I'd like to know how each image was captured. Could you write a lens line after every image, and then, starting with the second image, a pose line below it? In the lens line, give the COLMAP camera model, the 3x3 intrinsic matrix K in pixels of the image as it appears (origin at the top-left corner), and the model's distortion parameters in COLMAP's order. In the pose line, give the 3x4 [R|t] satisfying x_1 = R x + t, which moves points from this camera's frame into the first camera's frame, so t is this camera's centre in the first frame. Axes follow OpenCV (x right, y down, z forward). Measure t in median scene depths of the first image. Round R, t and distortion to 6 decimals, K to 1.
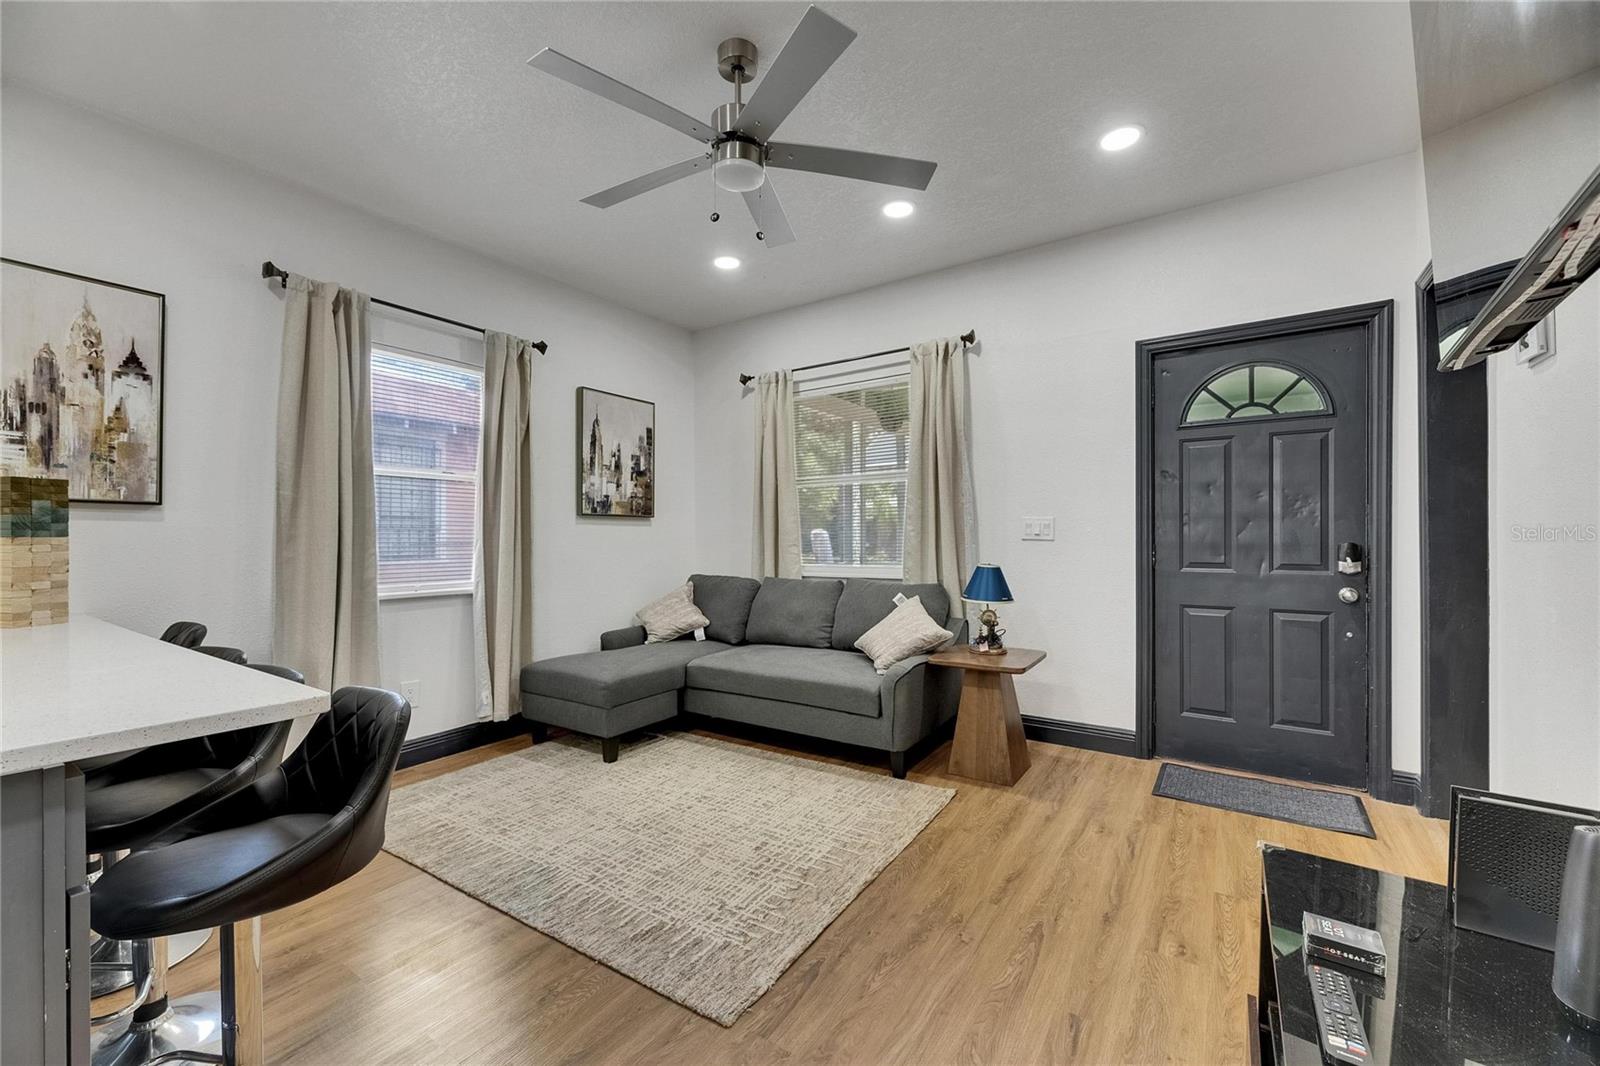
lens RADIAL K [[638.9, 0, 802.0], [0, 638.9, 538.2], [0, 0, 1]] dist [0.007332, -0.003761]
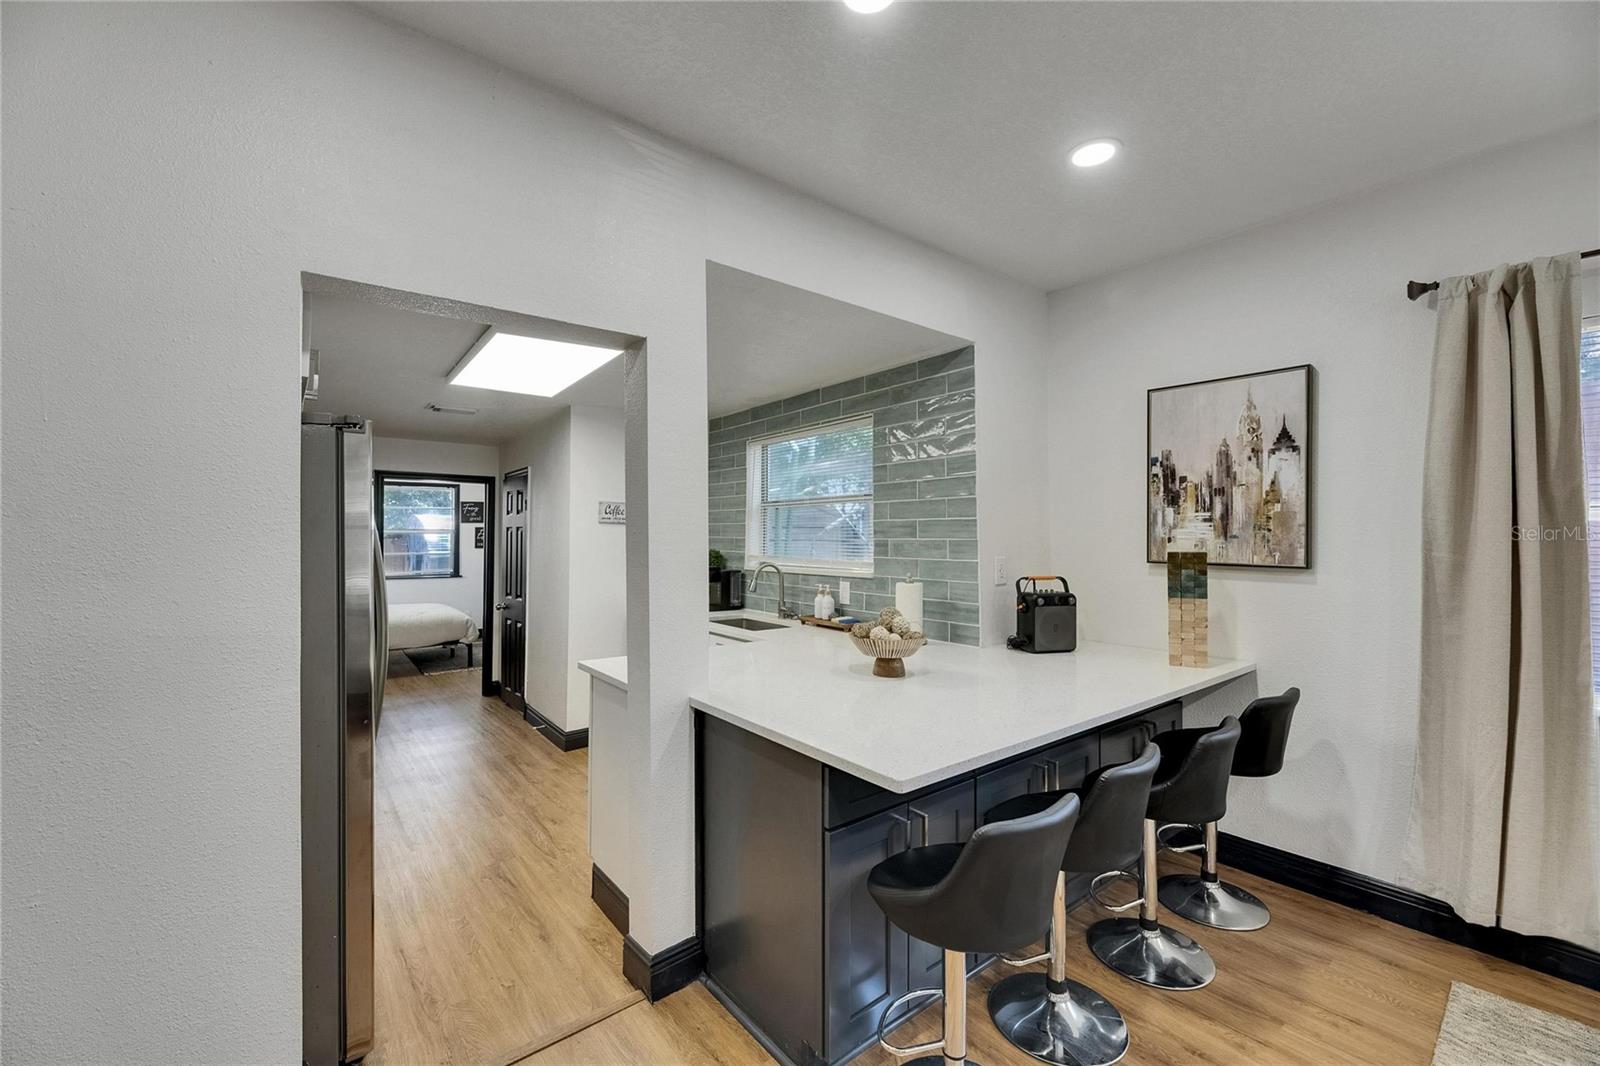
lens RADIAL K [[649.3, 0, 793.5], [0, 649.3, 525.6], [0, 0, 1]] dist [0.004026, -0.000029]
pose [[-0.300645, -0.011269, -0.953670, 0.223654], [0.000292, 0.999929, -0.011907, -0.099566], [0.953736, -0.003858, -0.300620, 0.477770]]
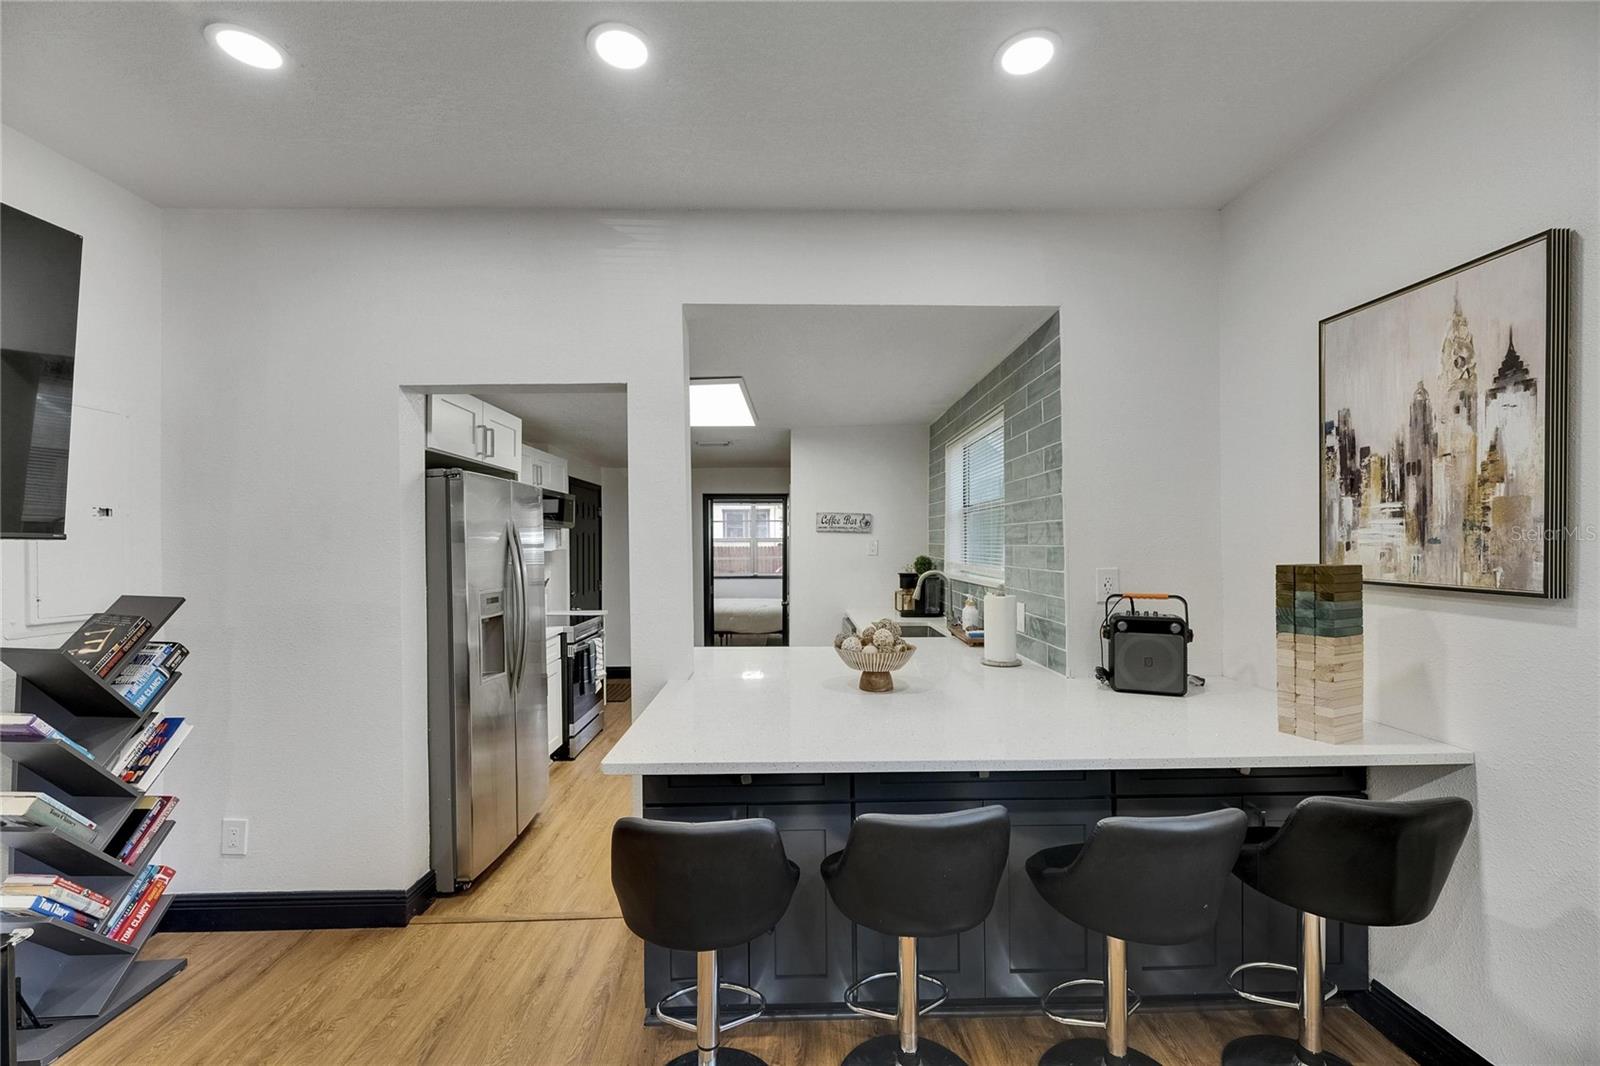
lens RADIAL K [[648.2, 0, 799.7], [0, 648.2, 541.5], [0, 0, 1]] dist [0.001565, -0.000292]
pose [[-0.812204, 0.007997, -0.583318, -0.103927], [0.009535, 0.999954, 0.000432, -0.099442], [0.583295, -0.005211, -0.812244, 0.981673]]
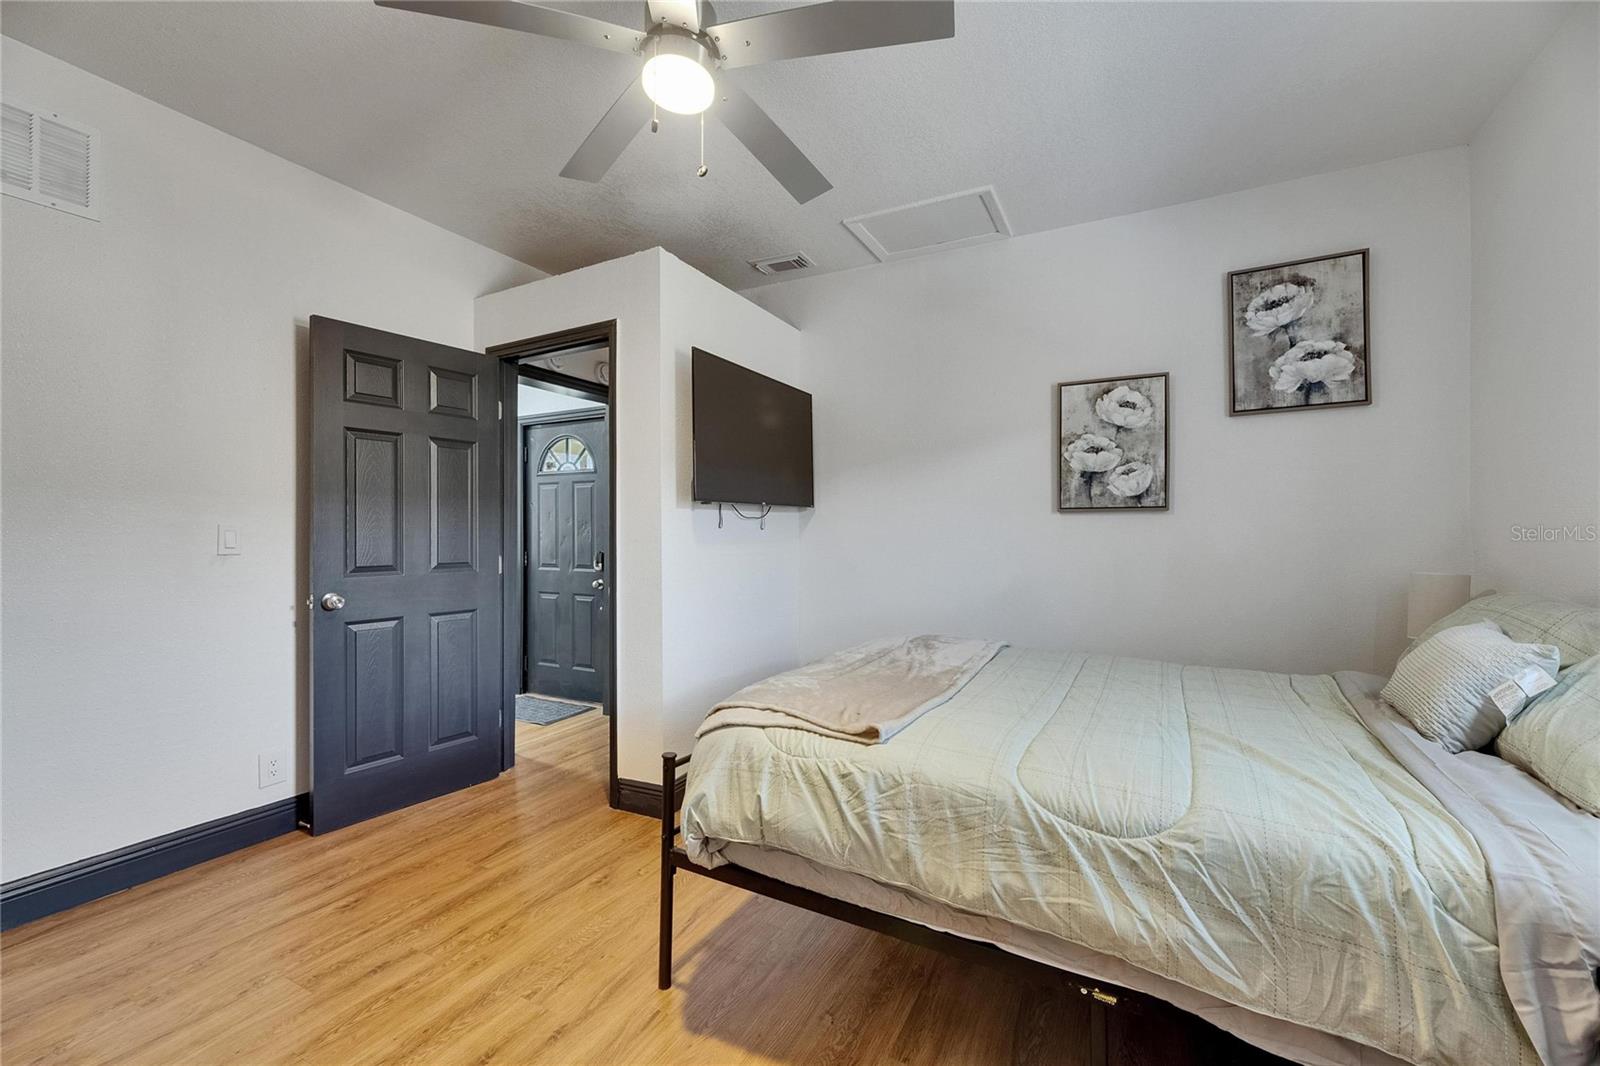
lens RADIAL K [[648.2, 0, 799.7], [0, 648.2, 541.5], [0, 0, 1]] dist [0.001565, -0.000292]
pose [[0.995460, 0.002063, 0.095159, 1.229866], [-0.001929, 0.999997, -0.001502, -0.017006], [-0.095162, 0.001311, 0.995461, -0.694909]]
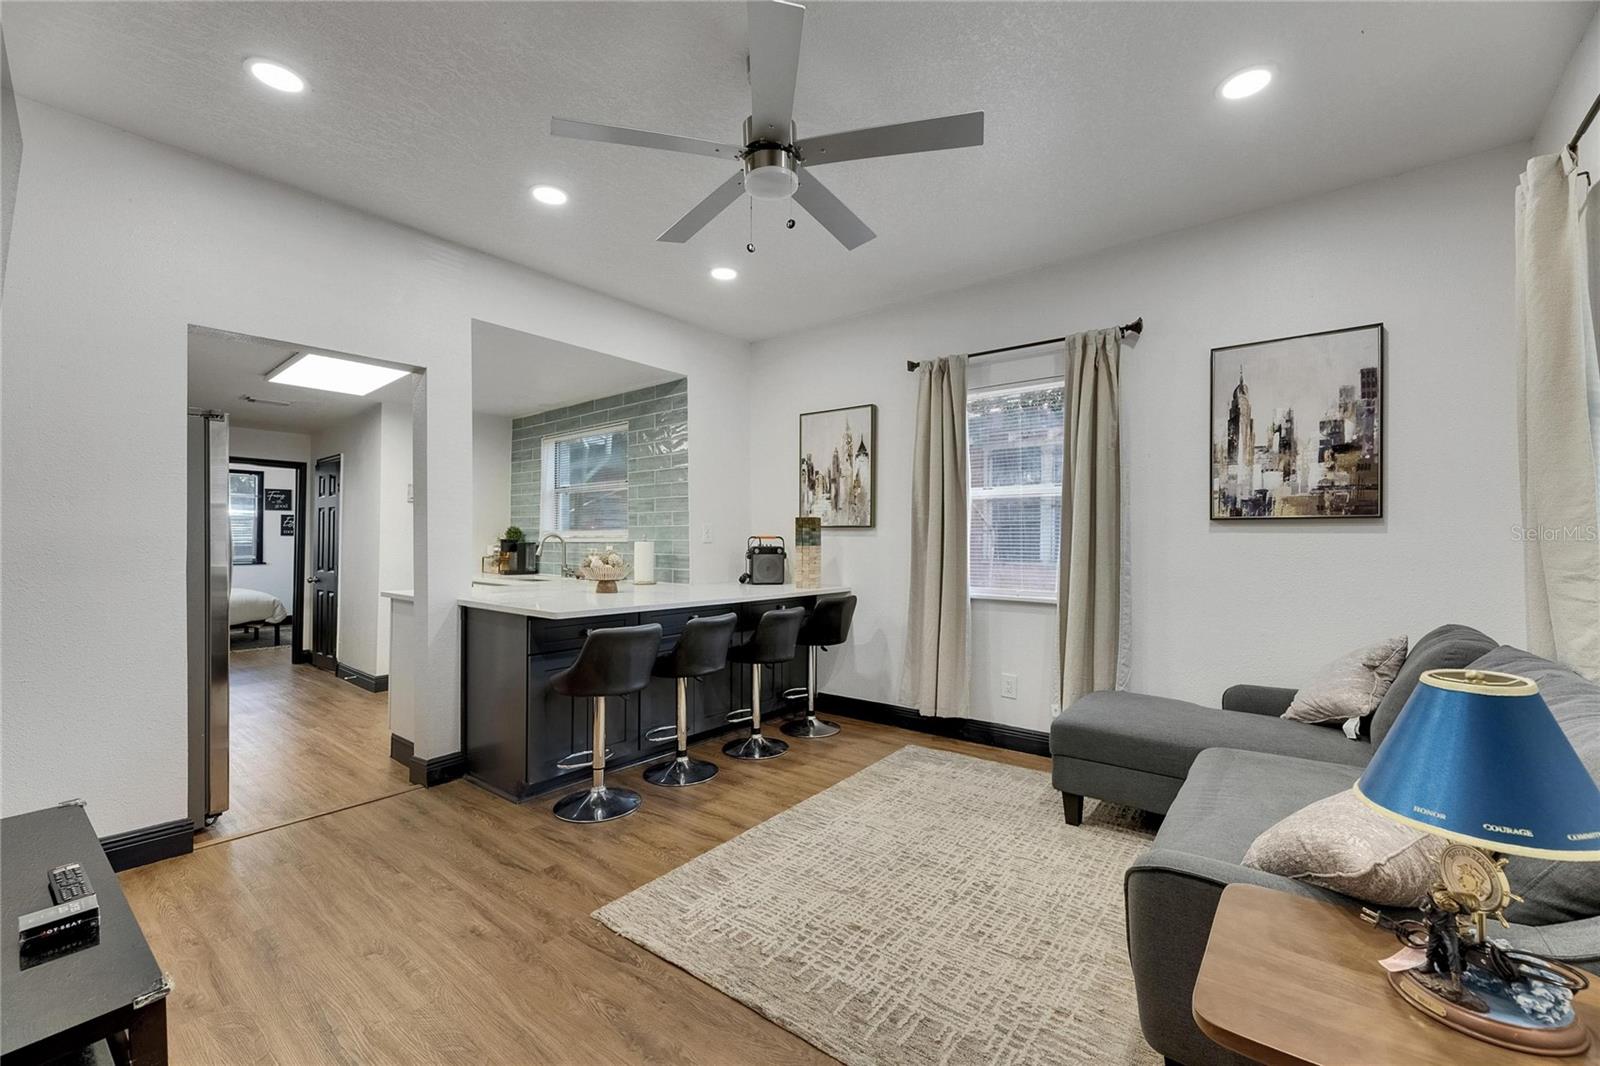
lens RADIAL K [[651.4, 0, 800.0], [0, 651.4, 533.0], [0, 0, 1]] dist [0.003501, 0.000018]
pose [[-0.080115, -0.008441, -0.996750, 0.684039], [-0.003959, 0.999959, -0.008150, -0.019183], [0.996778, 0.003293, -0.080145, 0.862742]]
